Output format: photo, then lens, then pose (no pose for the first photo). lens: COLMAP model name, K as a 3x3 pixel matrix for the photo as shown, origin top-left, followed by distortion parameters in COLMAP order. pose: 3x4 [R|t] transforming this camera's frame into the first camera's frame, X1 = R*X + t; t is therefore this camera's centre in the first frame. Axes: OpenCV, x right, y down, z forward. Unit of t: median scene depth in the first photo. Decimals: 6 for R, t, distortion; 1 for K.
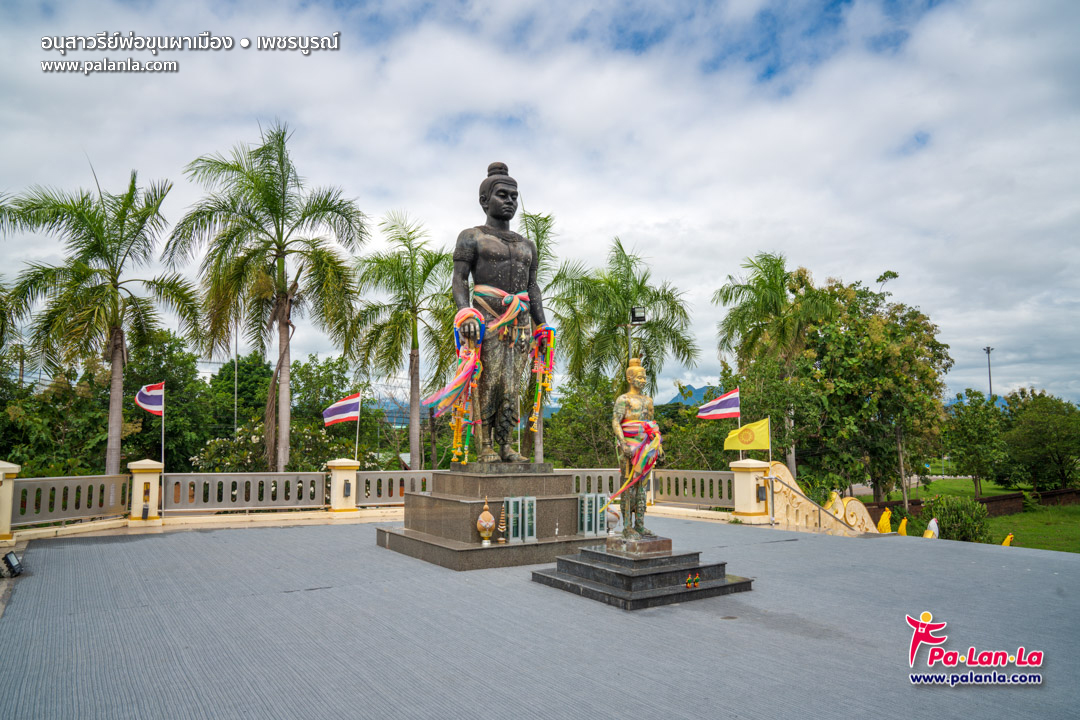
lens RADIAL K [[756.8, 0, 542.7], [0, 756.8, 376.3], [0, 0, 1]] dist [-0.111432, 0.001866]
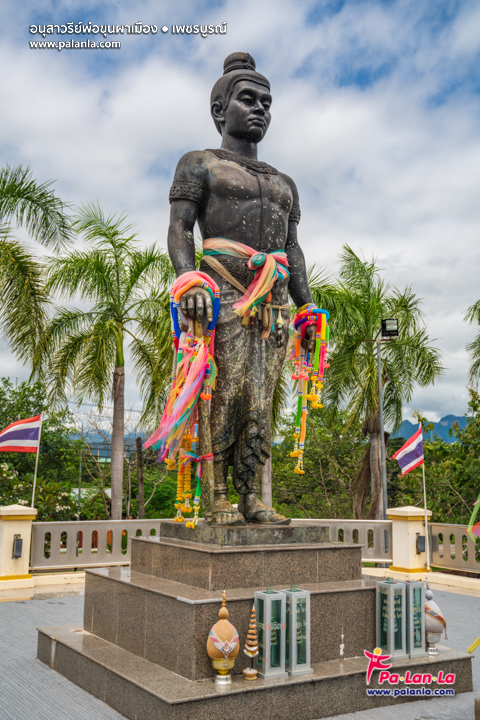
lens RADIAL K [[743.1, 0, 228.0], [0, 743.1, 372.7], [0, 0, 1]] dist [0.048612, 0.011122]
pose [[0.999433, 0.008576, -0.032558, -0.048307], [-0.010228, 0.998651, -0.050911, 0.022138], [0.032078, 0.051215, 0.998172, 0.384444]]
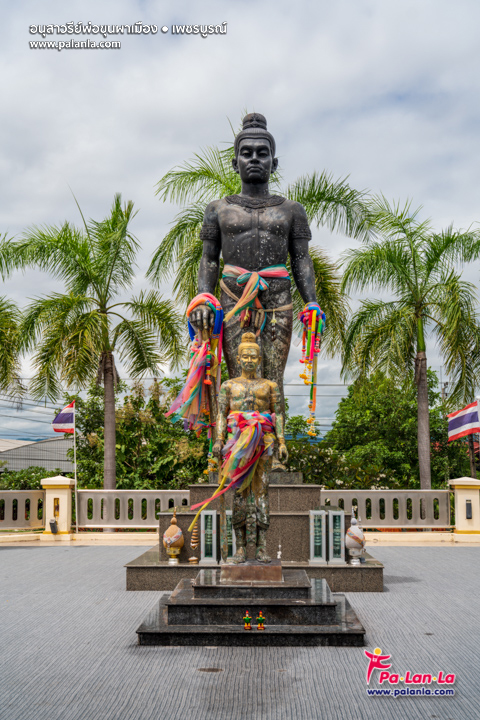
lens RADIAL K [[859.7, 0, 303.2], [0, 859.7, 431.6], [0, 0, 1]] dist [-0.011336, -0.007344]
pose [[0.832264, -0.028026, -0.553670, 0.521722], [0.050313, 0.998418, 0.025091, 0.046953], [0.552091, -0.048739, 0.832358, 0.228976]]
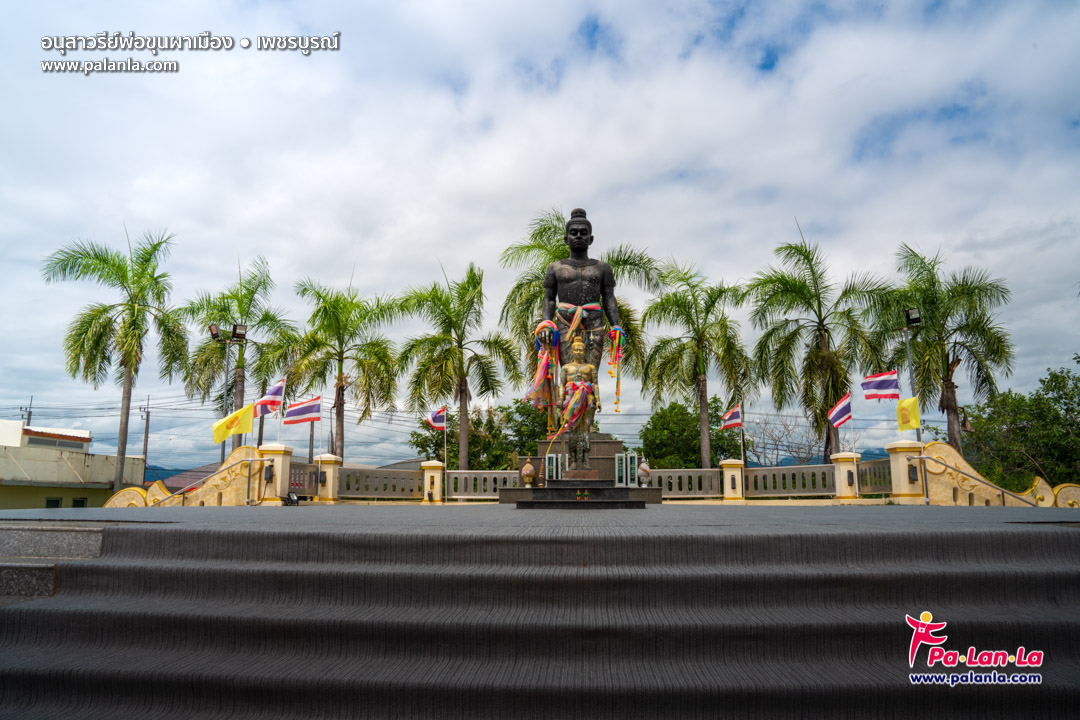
lens RADIAL K [[794.1, 0, 540.0], [0, 794.1, 360.0], [0, 0, 1]] dist [-0.204462, 0.001070]
pose [[0.777962, -0.113240, -0.618023, 0.735258], [0.046593, 0.991314, -0.122986, 0.147334], [0.626582, 0.066883, 0.776481, -0.095159]]
